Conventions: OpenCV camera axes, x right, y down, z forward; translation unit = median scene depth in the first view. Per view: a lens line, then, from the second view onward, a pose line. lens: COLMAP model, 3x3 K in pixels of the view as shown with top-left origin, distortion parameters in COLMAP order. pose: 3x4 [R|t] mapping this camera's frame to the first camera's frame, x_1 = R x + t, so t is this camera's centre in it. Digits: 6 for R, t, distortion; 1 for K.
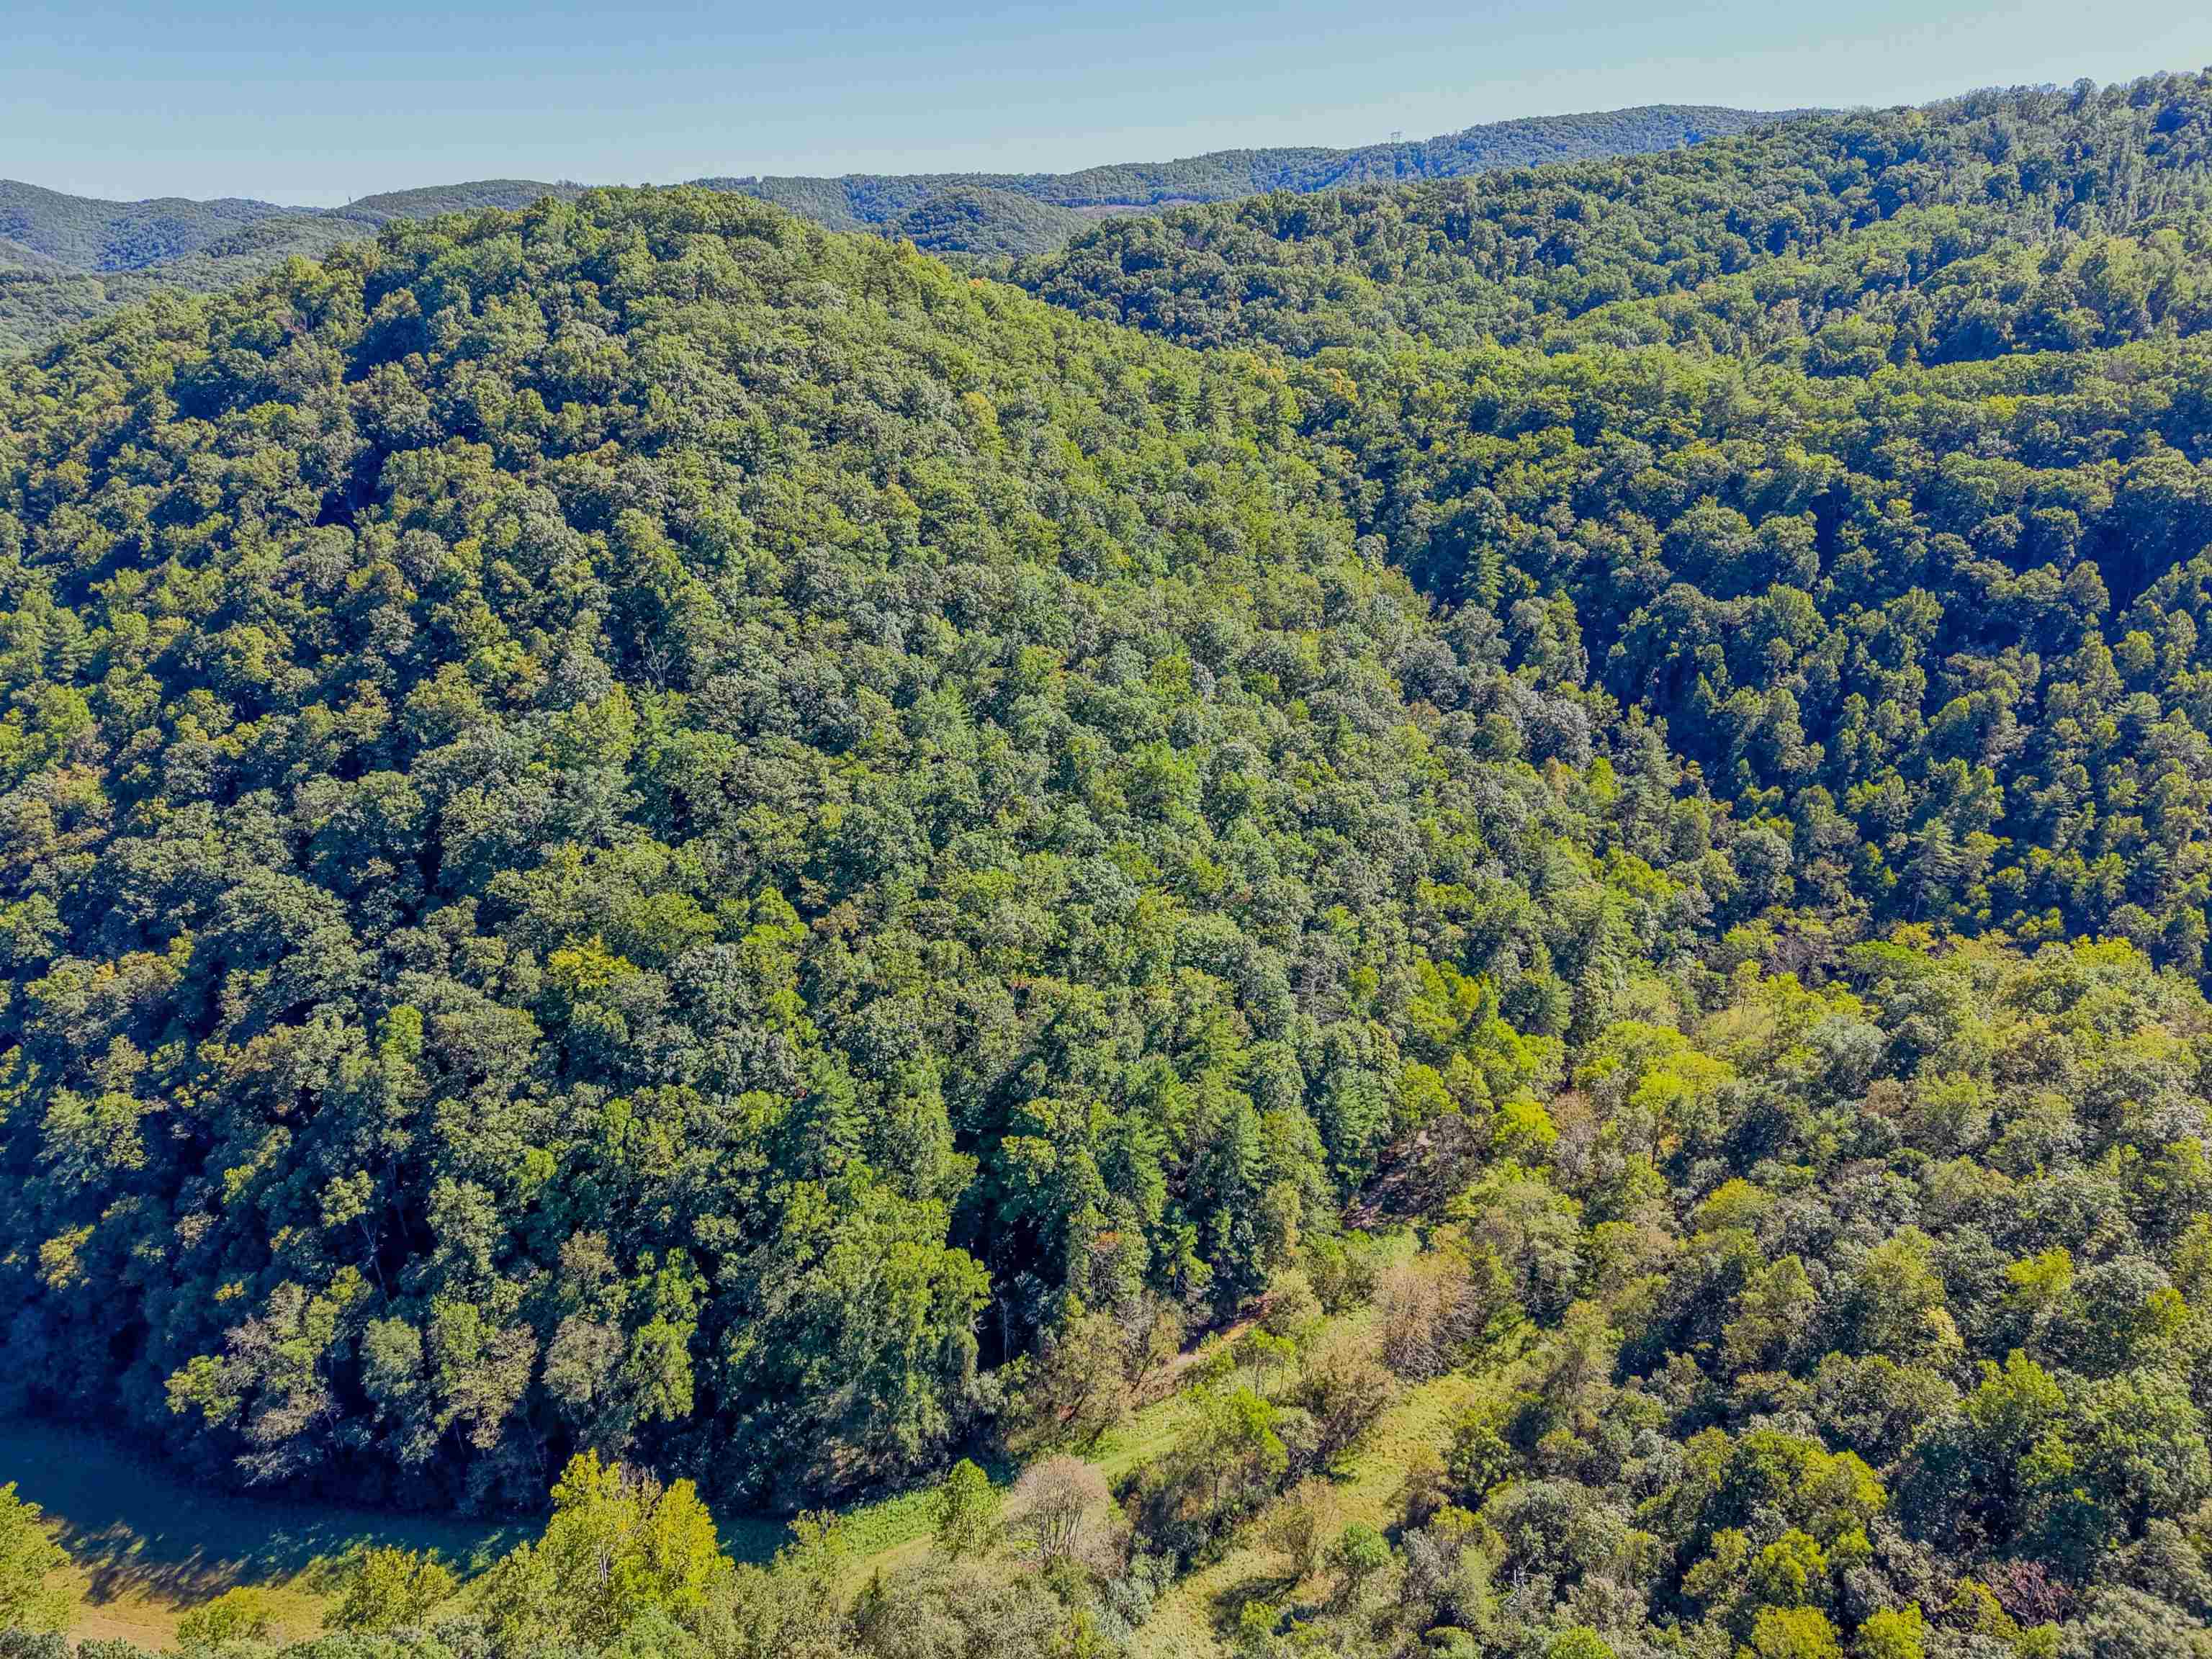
lens RADIAL K [[1474.7, 0, 1094.8], [0, 1474.7, 836.3], [0, 0, 1]] dist [0.027535, -0.028088]
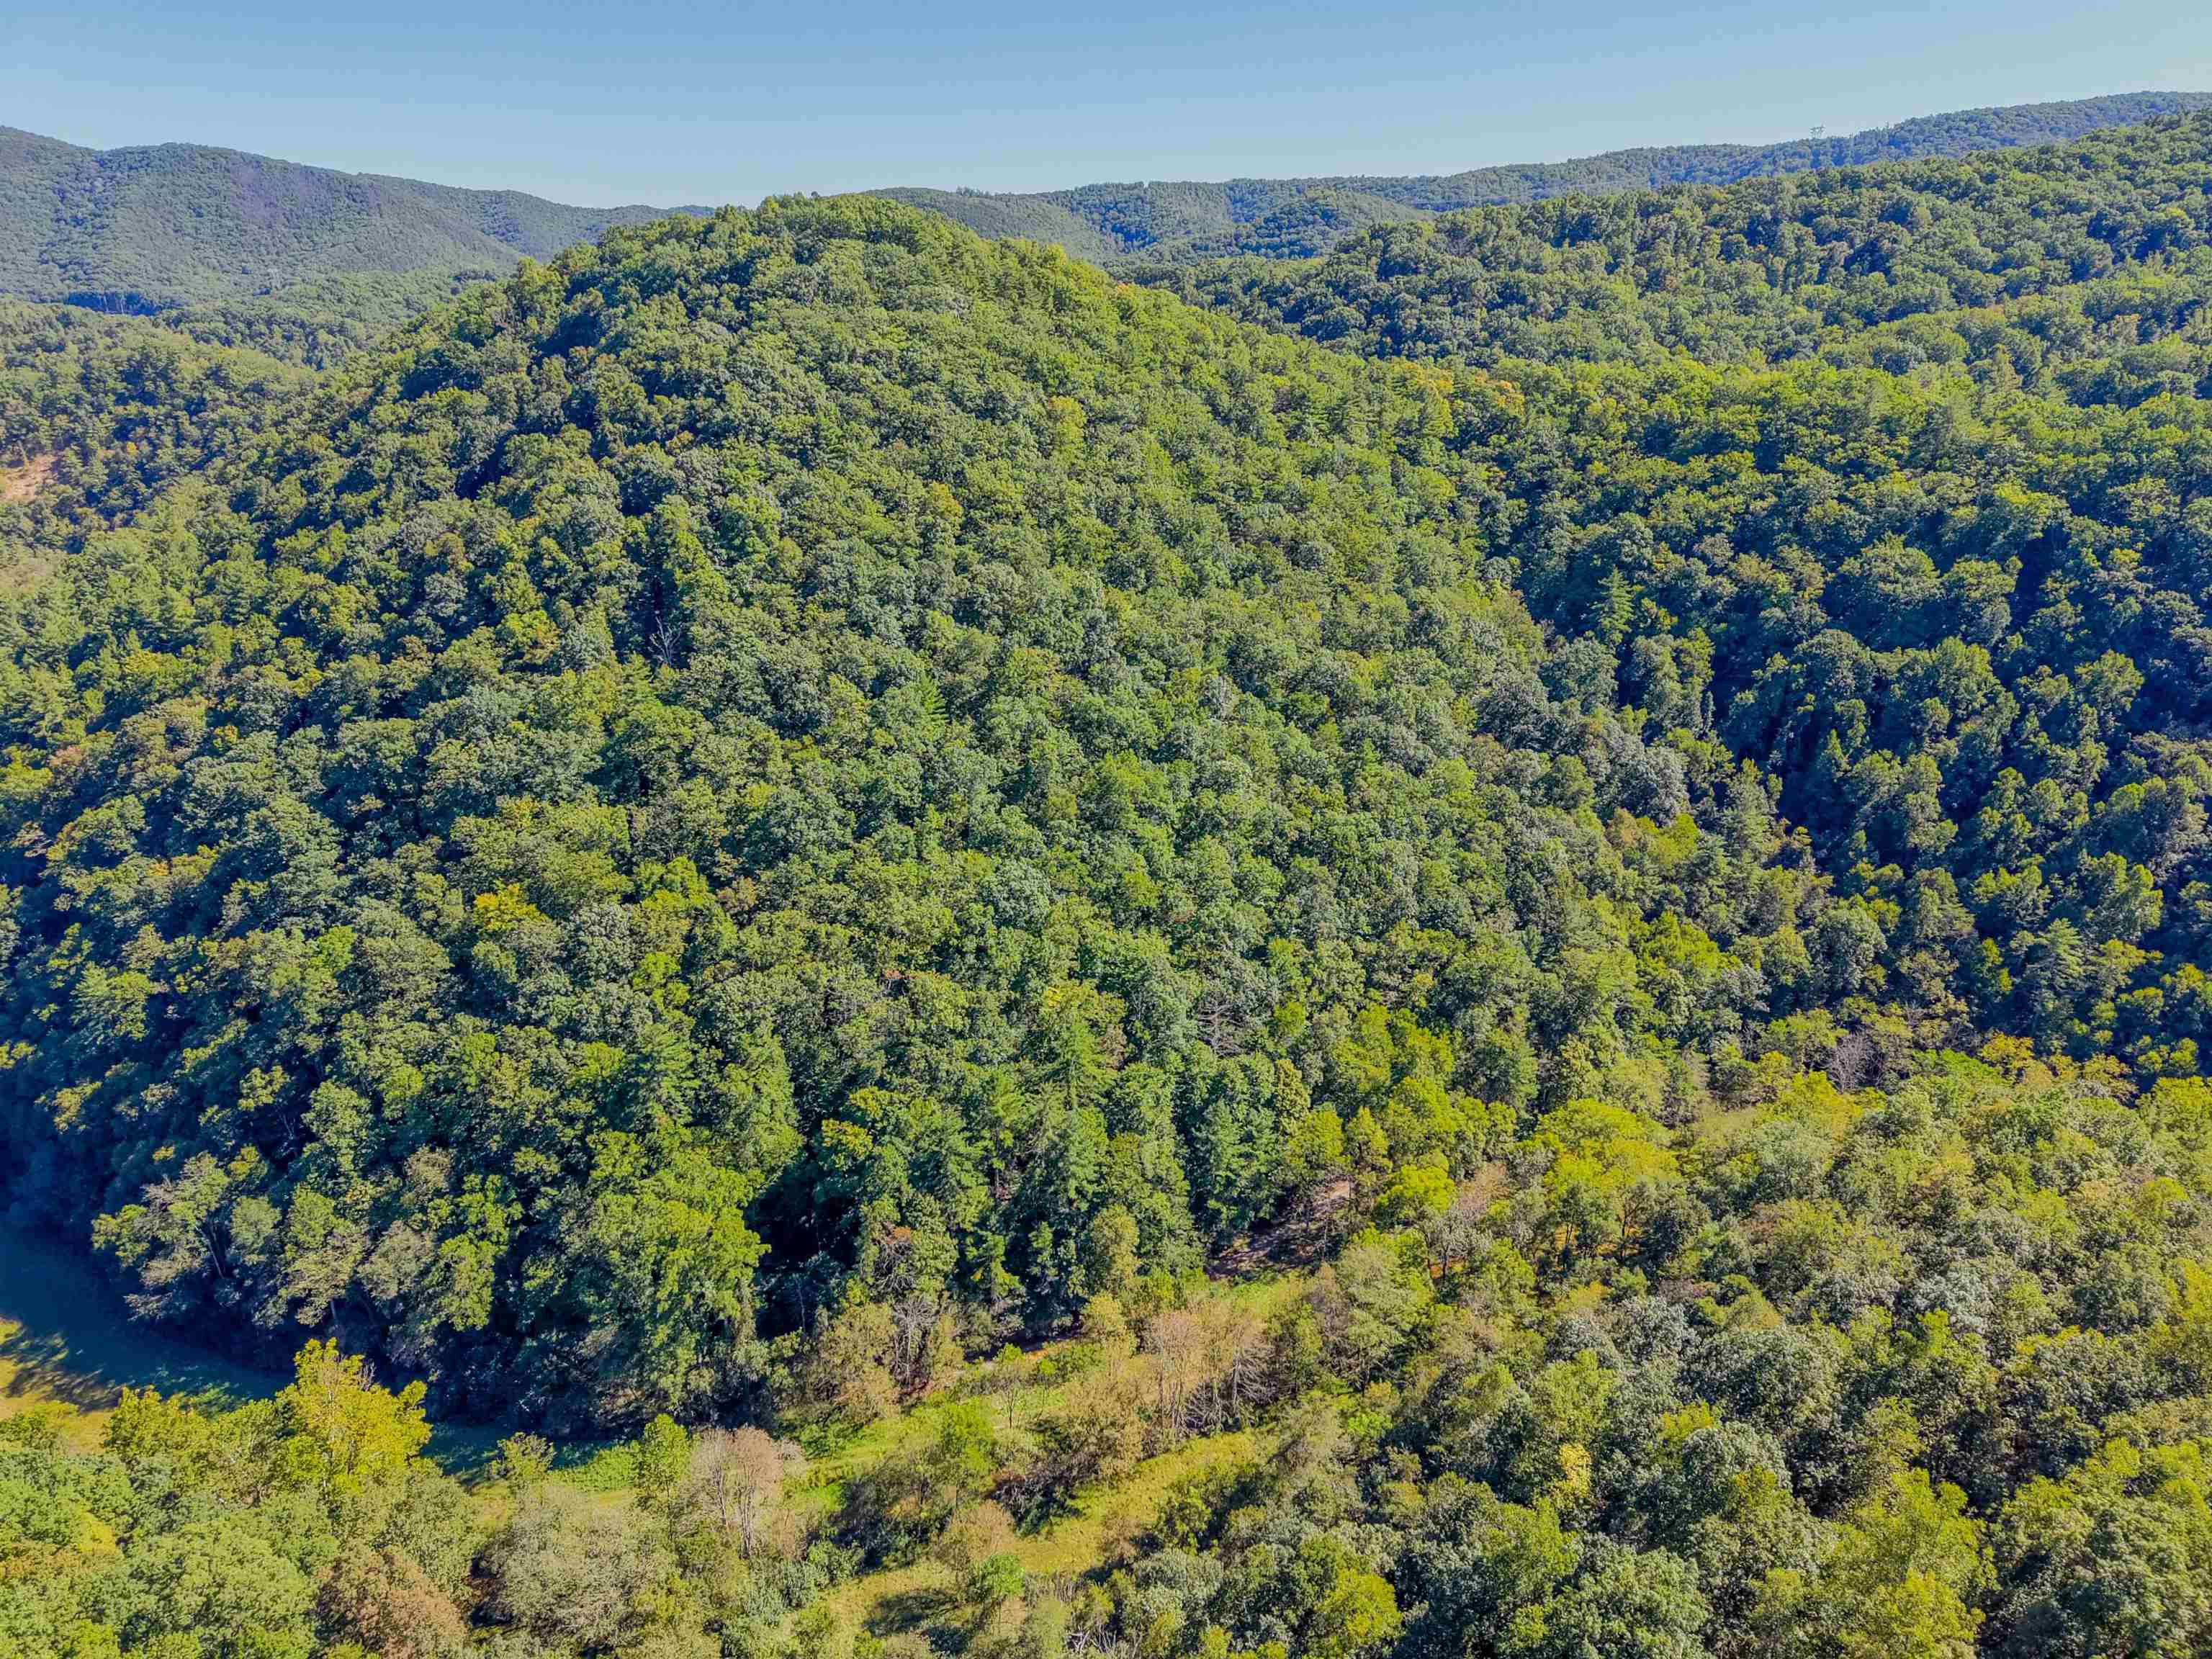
lens RADIAL K [[1474.7, 0, 1094.9], [0, 1474.7, 835.3], [0, 0, 1]] dist [0.027535, -0.028088]
pose [[0.965896, 0.097978, -0.239676, 0.211131], [-0.098580, 0.995084, 0.009505, -0.012867], [0.239429, 0.014447, 0.970806, 0.026909]]
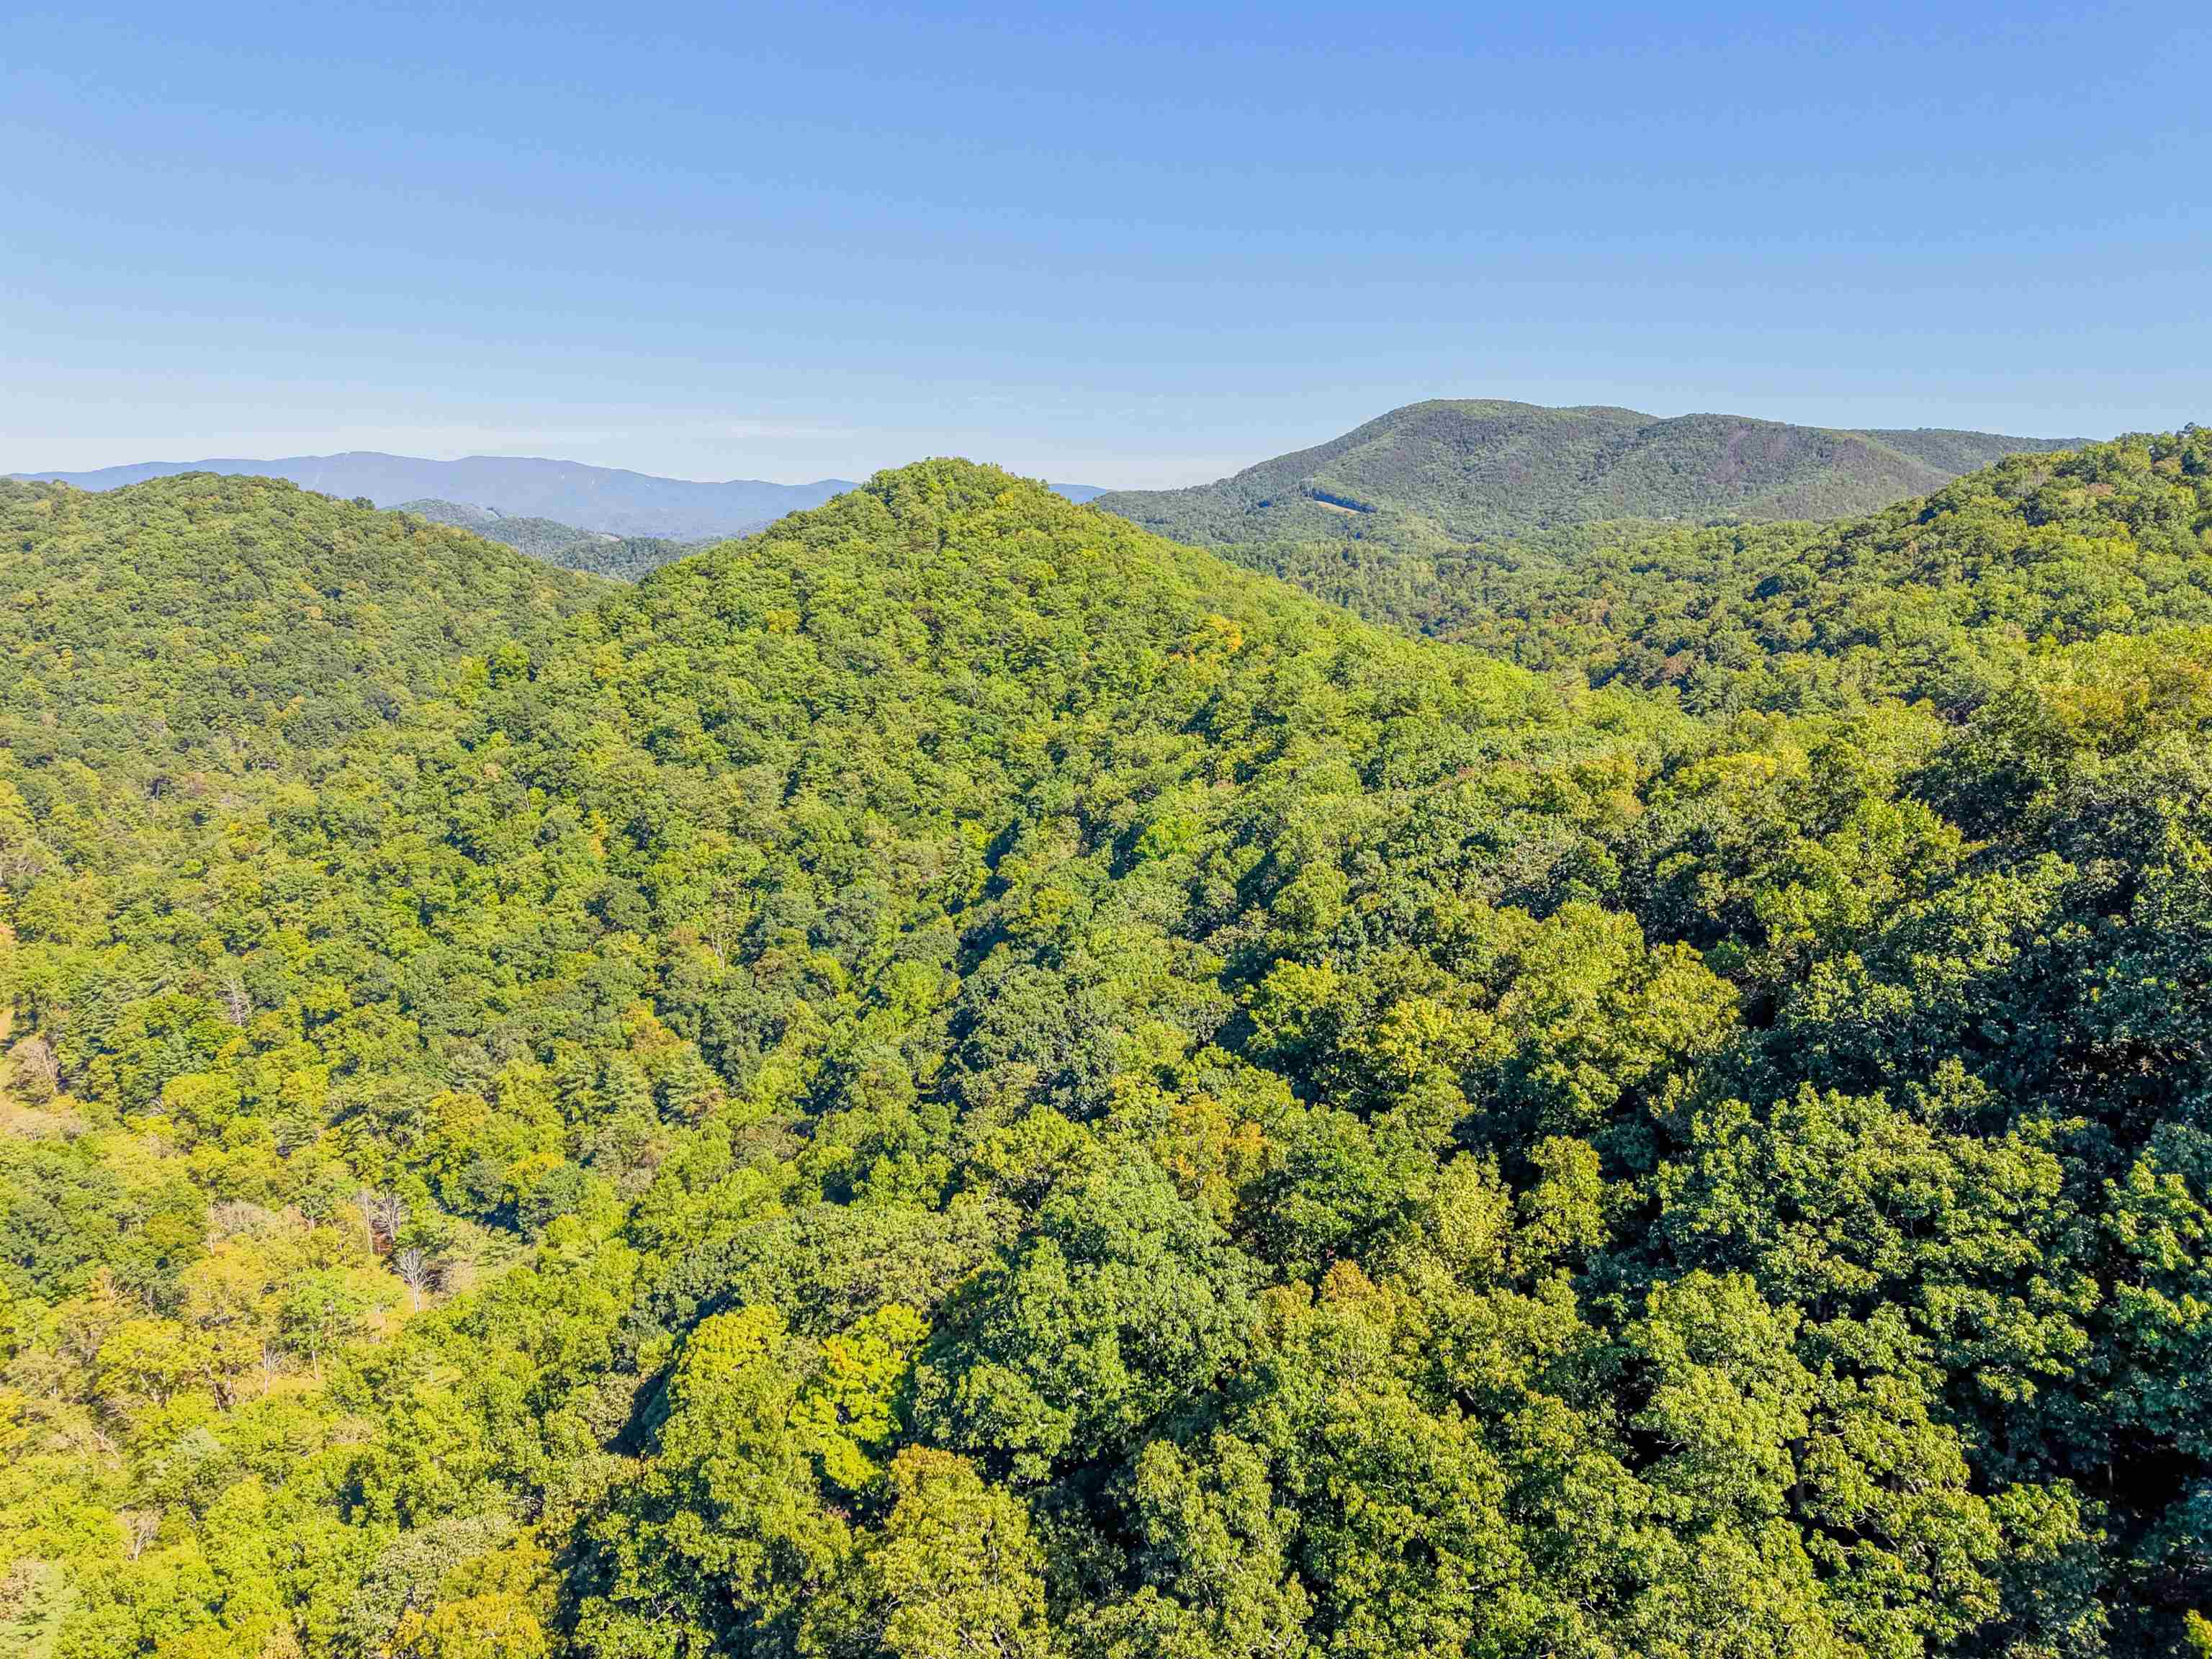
lens RADIAL K [[1474.7, 0, 1101.3], [0, 1474.7, 832.7], [0, 0, 1]] dist [0.027535, -0.028088]
pose [[0.248102, 0.211559, -0.945351, 1.219339], [-0.354384, 0.928041, 0.114679, -0.364832], [0.901586, 0.306565, 0.305222, 0.917496]]
